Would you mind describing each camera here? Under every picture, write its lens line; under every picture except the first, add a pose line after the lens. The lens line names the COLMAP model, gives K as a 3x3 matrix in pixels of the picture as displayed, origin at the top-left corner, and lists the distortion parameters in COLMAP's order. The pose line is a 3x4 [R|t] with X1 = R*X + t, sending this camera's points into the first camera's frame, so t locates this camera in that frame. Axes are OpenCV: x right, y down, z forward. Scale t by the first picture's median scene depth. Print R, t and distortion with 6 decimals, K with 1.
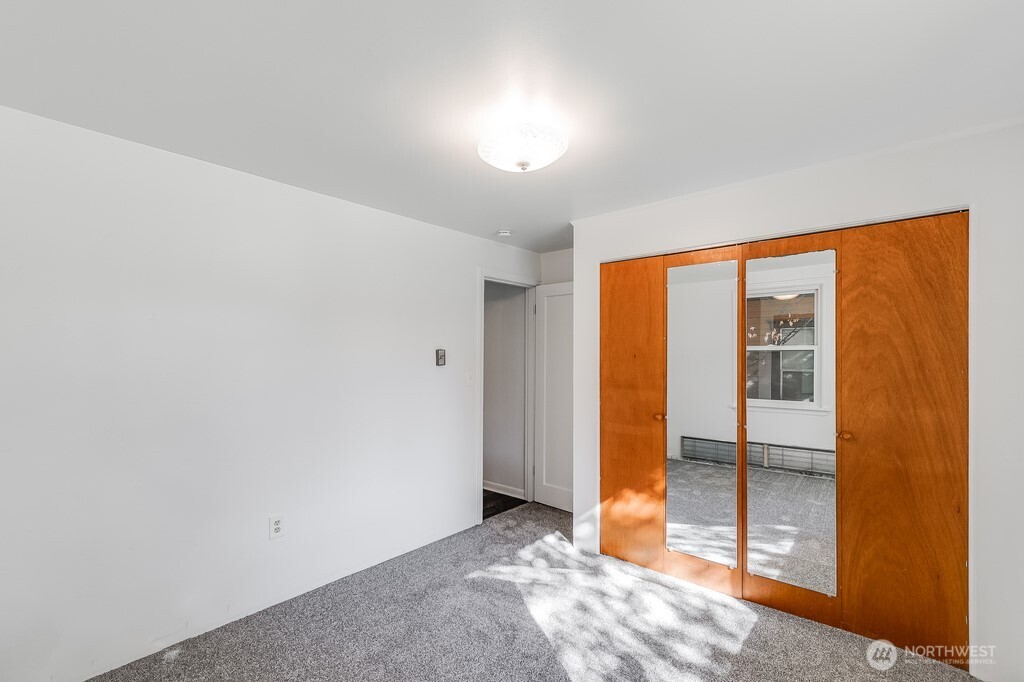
lens RADIAL K [[460.1, 0, 516.5], [0, 460.1, 359.9], [0, 0, 1]] dist [-0.000434, -0.000164]
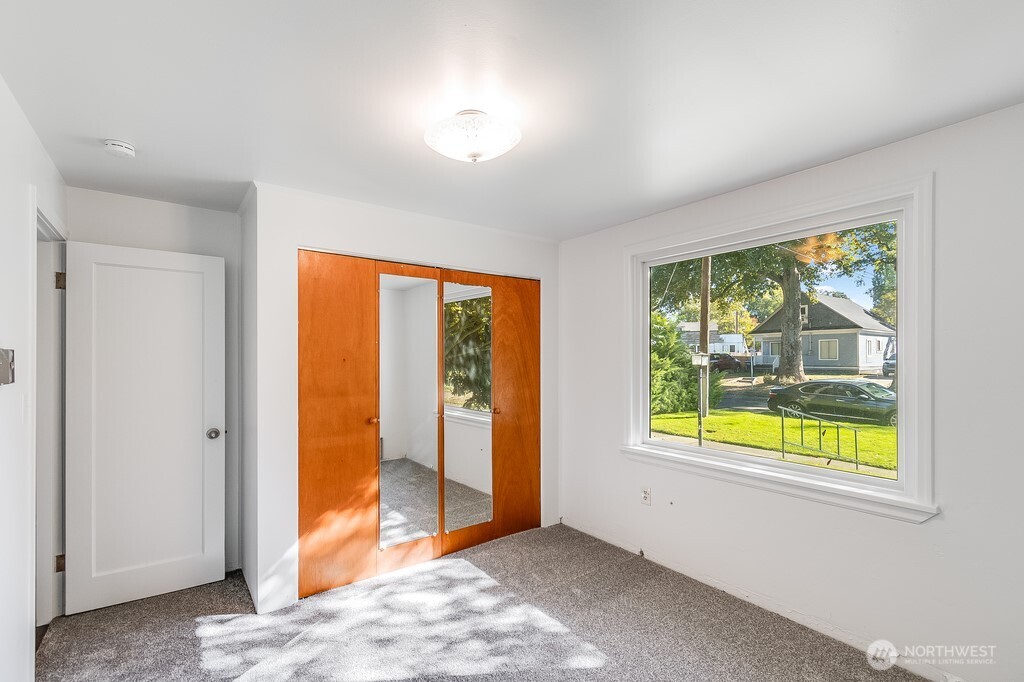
lens RADIAL K [[457.2, 0, 512.5], [0, 457.2, 355.1], [0, 0, 1]] dist [0.000633, -0.000031]
pose [[0.206131, -0.001518, 0.978523, -0.379194], [0.011273, 0.999936, -0.000823, -0.009205], [-0.978460, 0.011201, 0.206135, 0.317773]]
